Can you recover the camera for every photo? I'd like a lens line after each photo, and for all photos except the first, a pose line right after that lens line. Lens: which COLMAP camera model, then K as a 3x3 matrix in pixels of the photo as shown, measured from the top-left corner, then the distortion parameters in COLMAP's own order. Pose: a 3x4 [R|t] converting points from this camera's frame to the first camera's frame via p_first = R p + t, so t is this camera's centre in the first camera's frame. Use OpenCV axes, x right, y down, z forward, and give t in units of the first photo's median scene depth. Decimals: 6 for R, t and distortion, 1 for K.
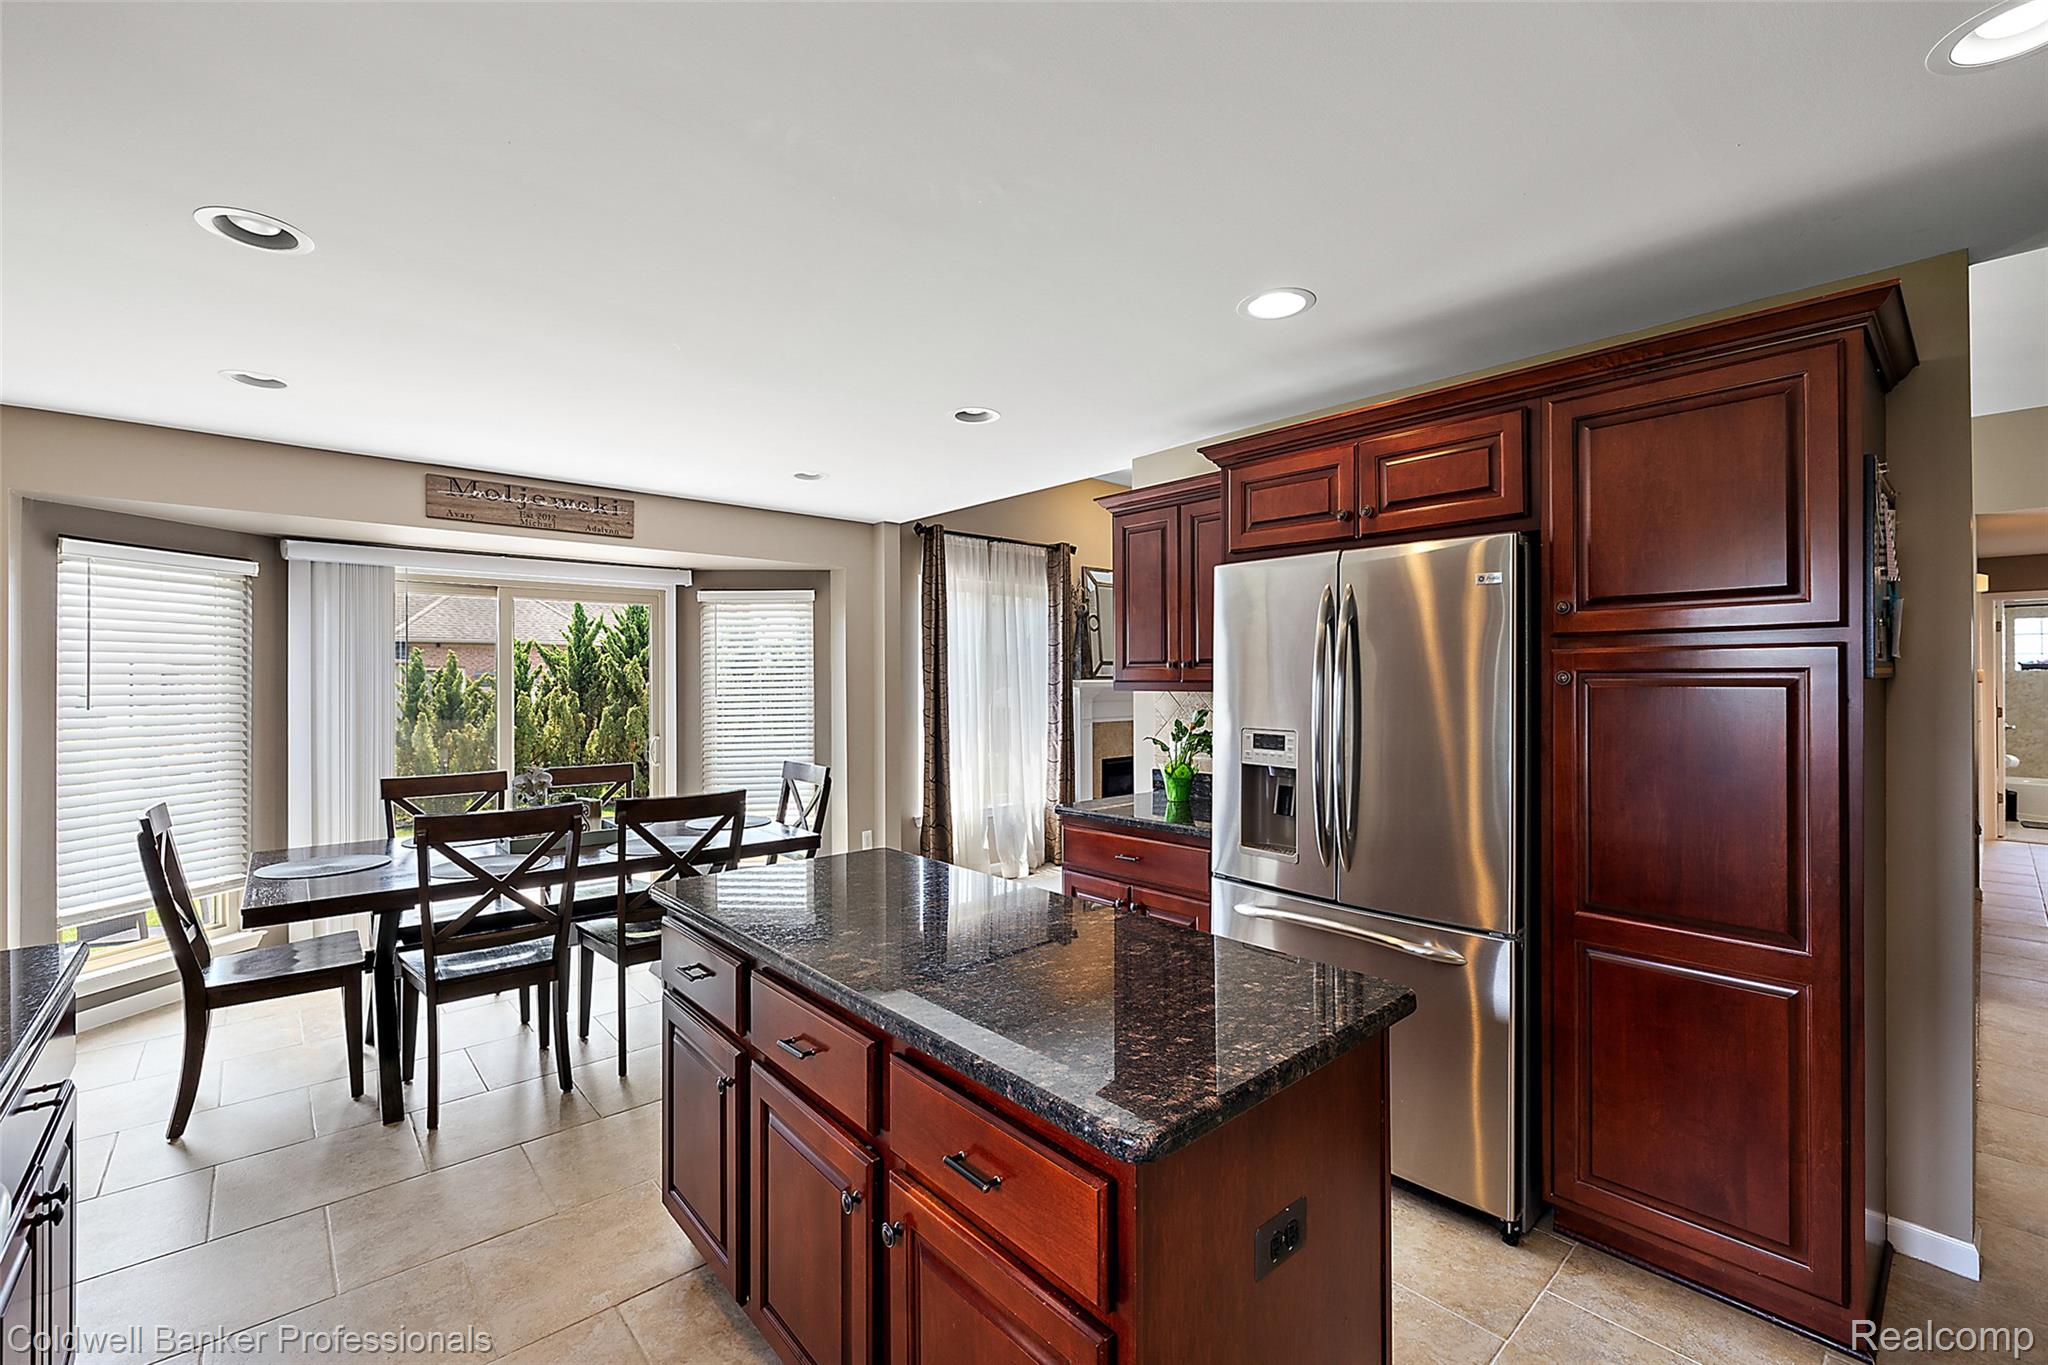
lens RADIAL K [[859.8, 0, 1027.1], [0, 859.8, 672.0], [0, 0, 1]] dist [-0.002246, -0.000031]
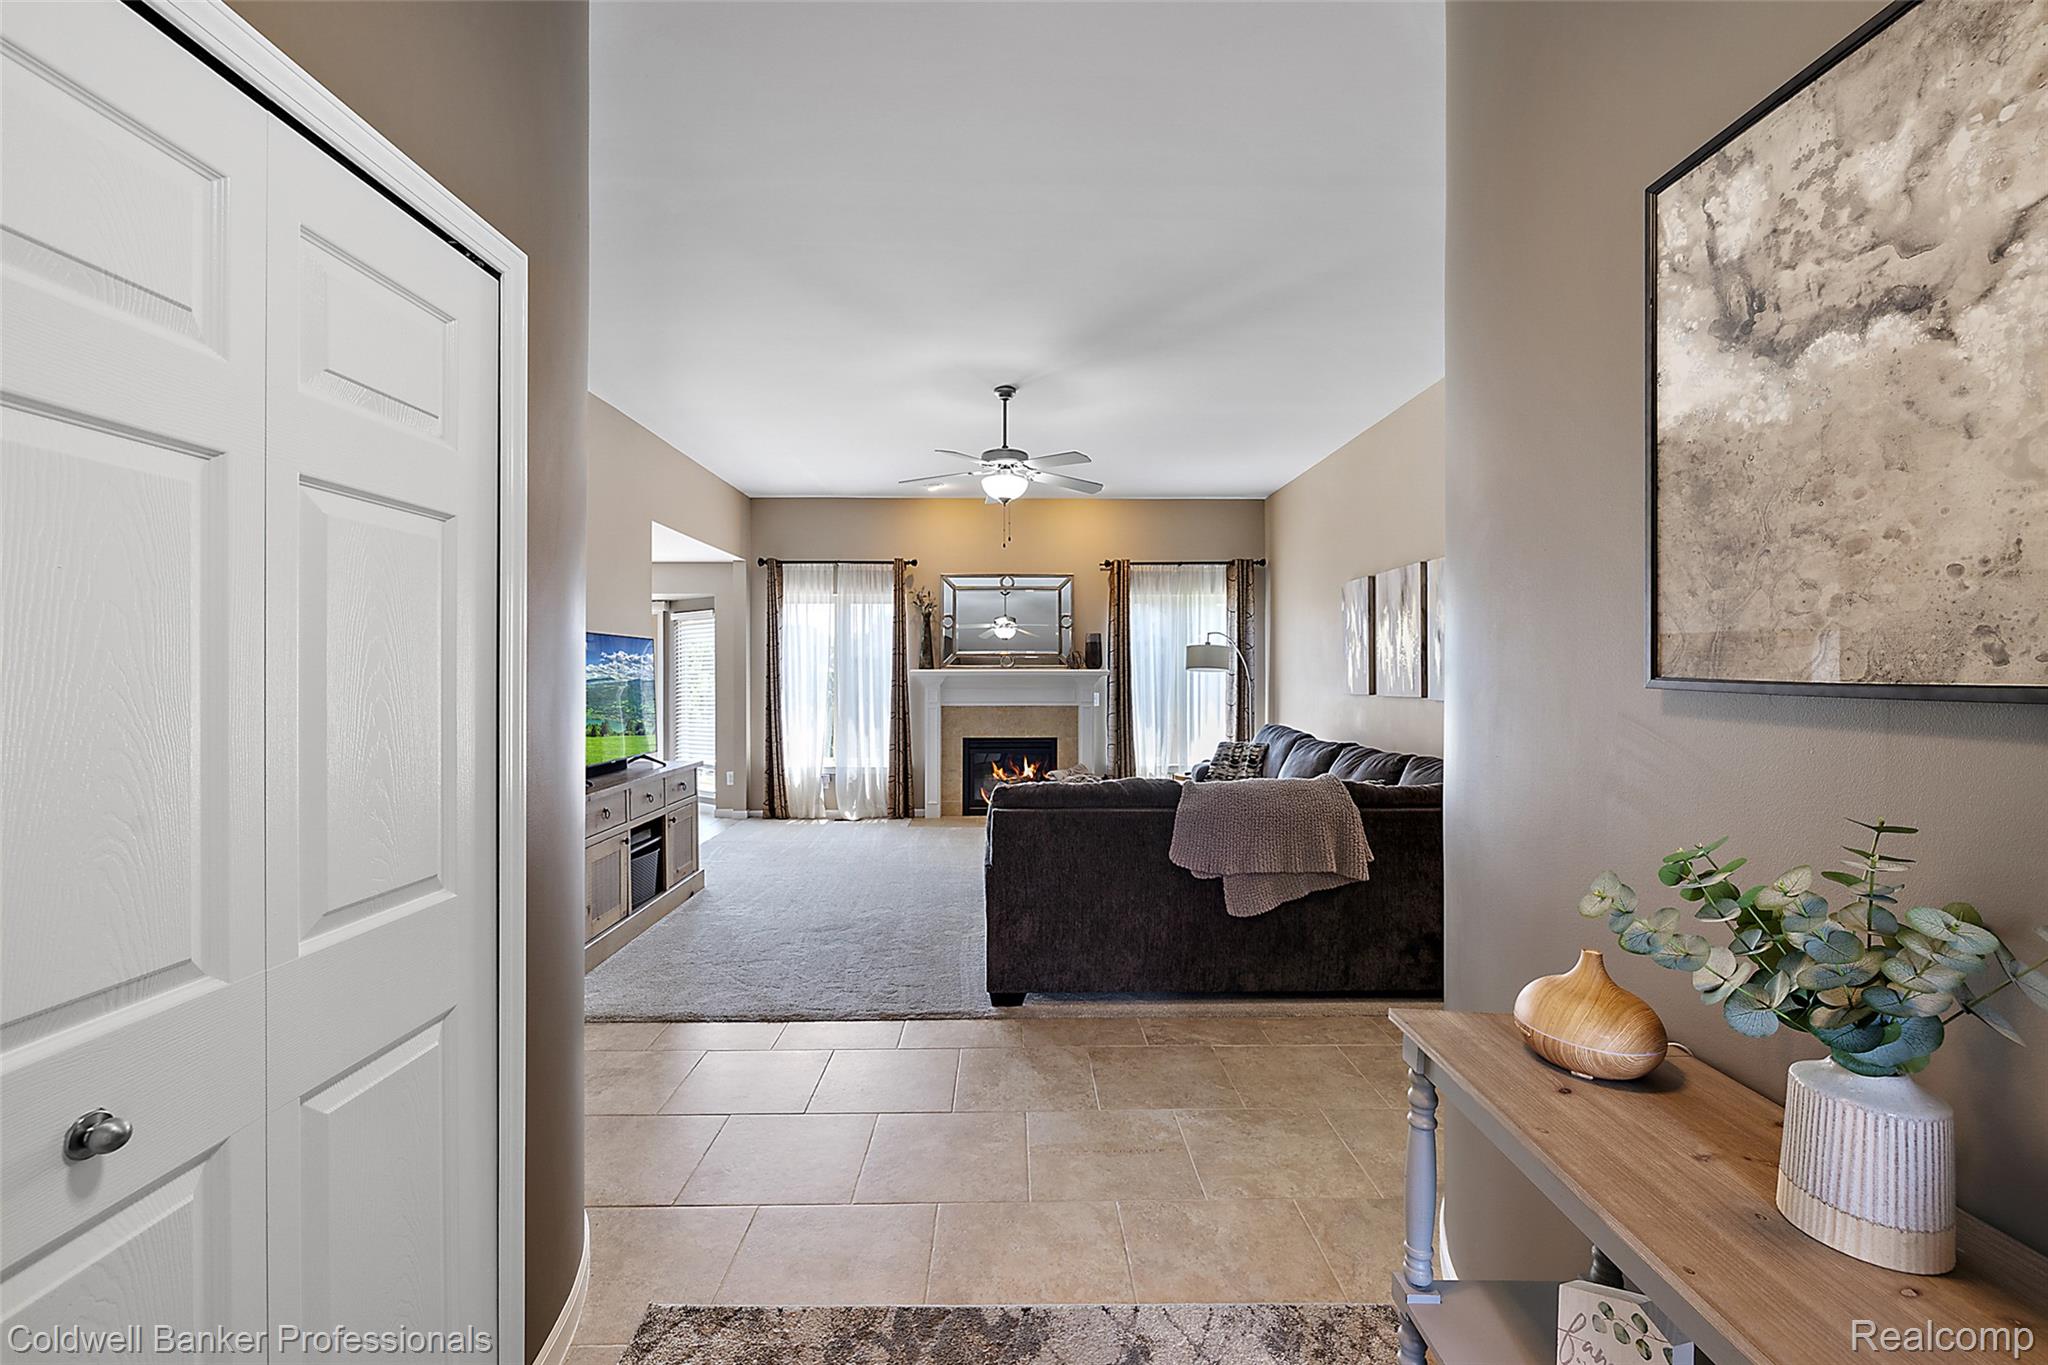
lens RADIAL K [[859.8, 0, 1027.1], [0, 859.8, 672.0], [0, 0, 1]] dist [-0.002246, -0.000031]
pose [[0.761264, 0.003035, -0.648434, 1.391175], [0.003621, 0.999954, 0.008931, 0.002659], [0.648431, -0.009147, 0.761218, 0.255543]]
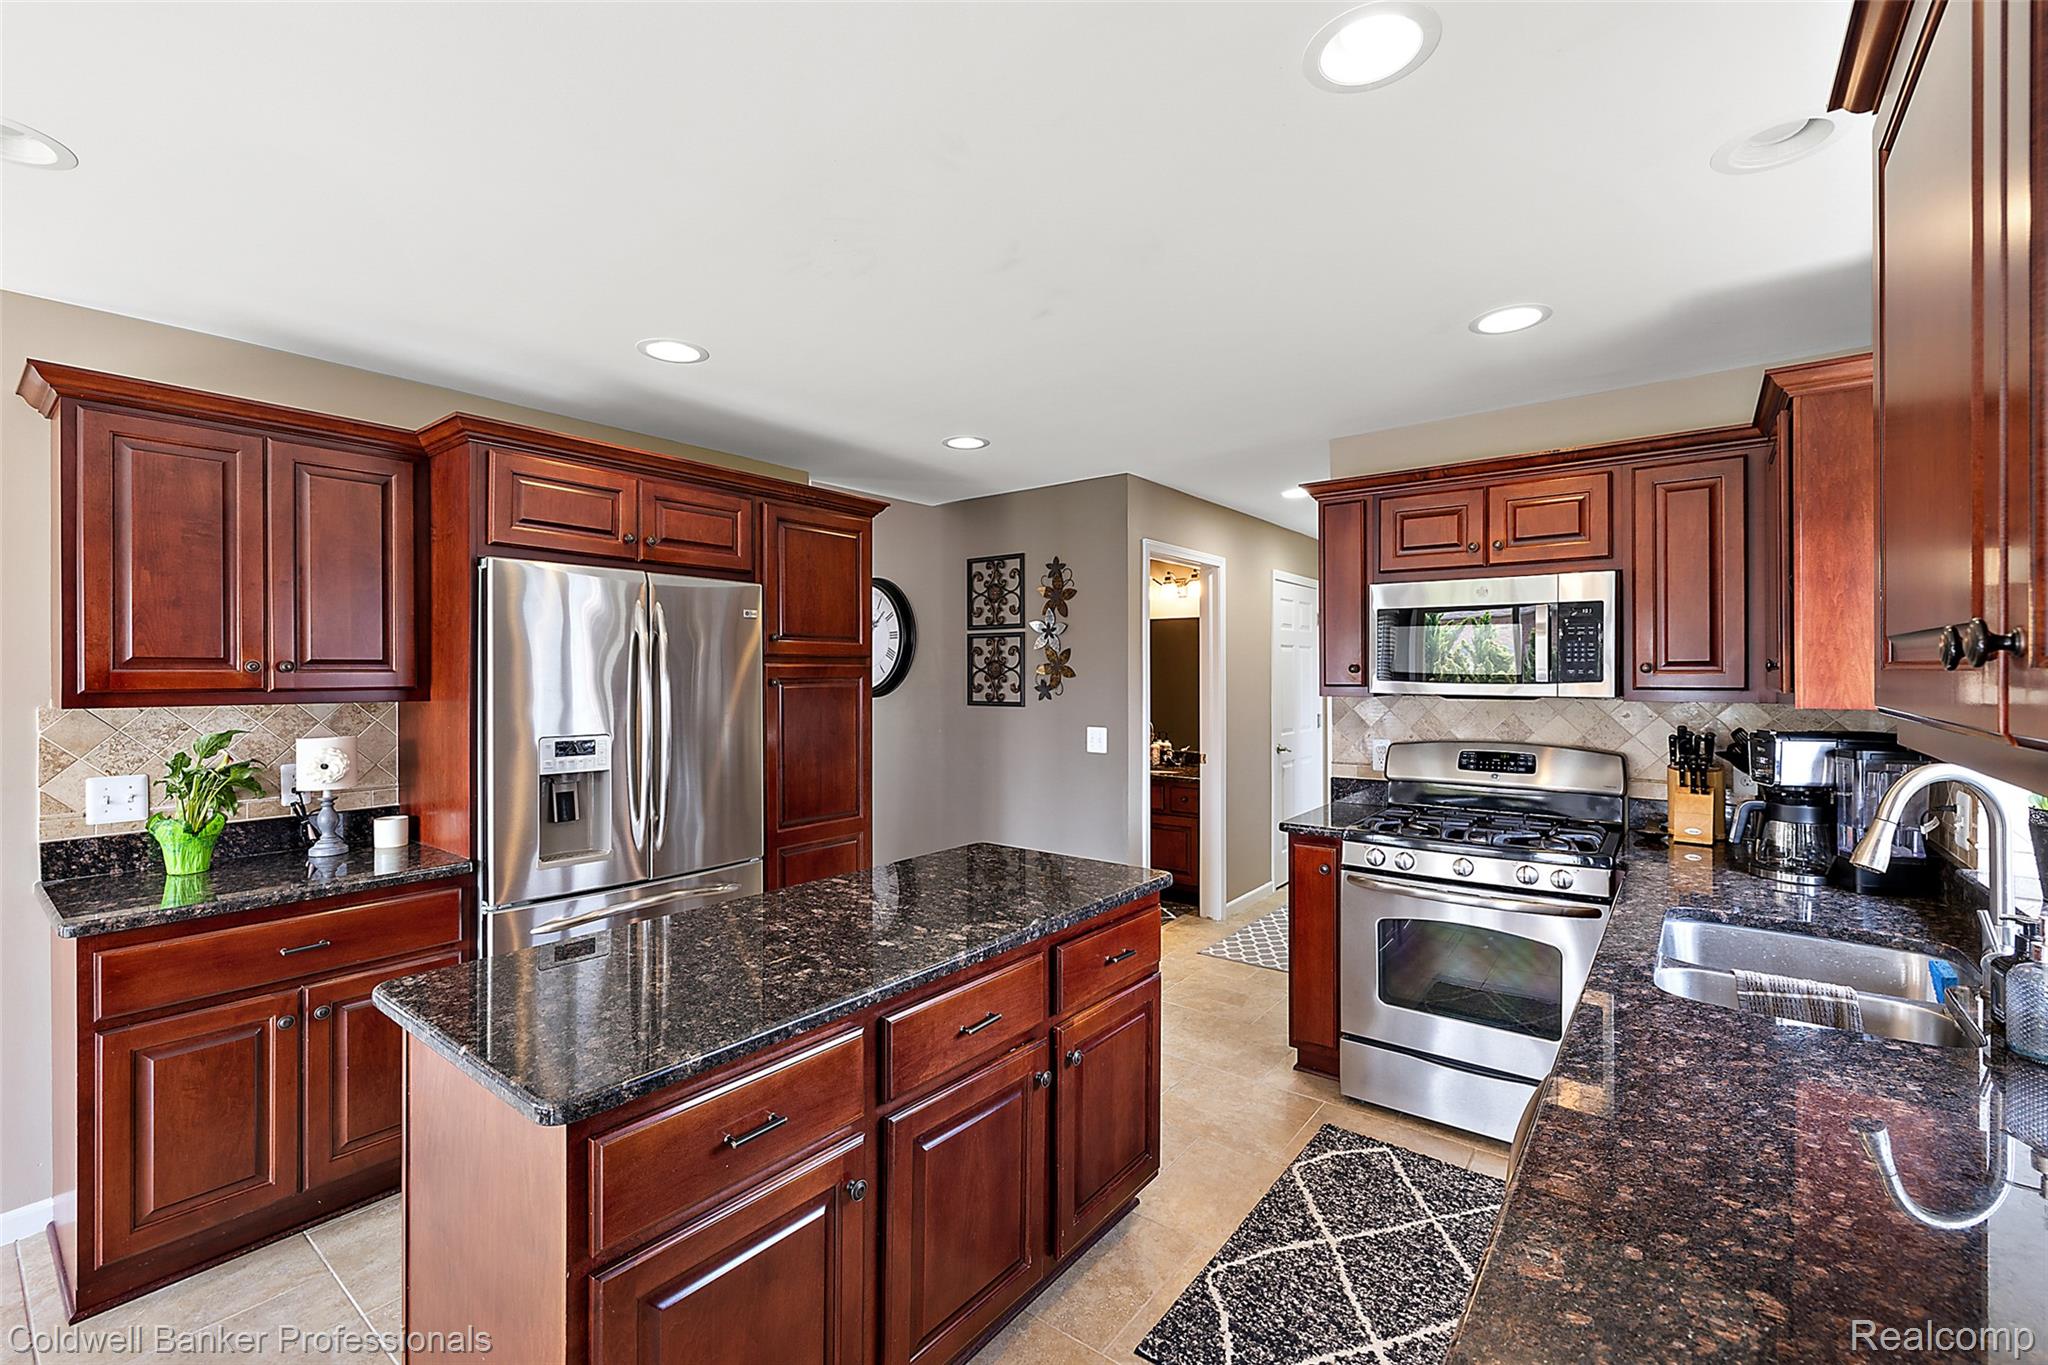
lens RADIAL K [[859.8, 0, 1027.1], [0, 859.8, 672.0], [0, 0, 1]] dist [-0.002246, -0.000031]
pose [[-0.183259, 0.008903, 0.983024, -0.474564], [-0.008335, 0.999909, -0.010610, -0.000406], [-0.983029, -0.010138, -0.183168, 0.398507]]
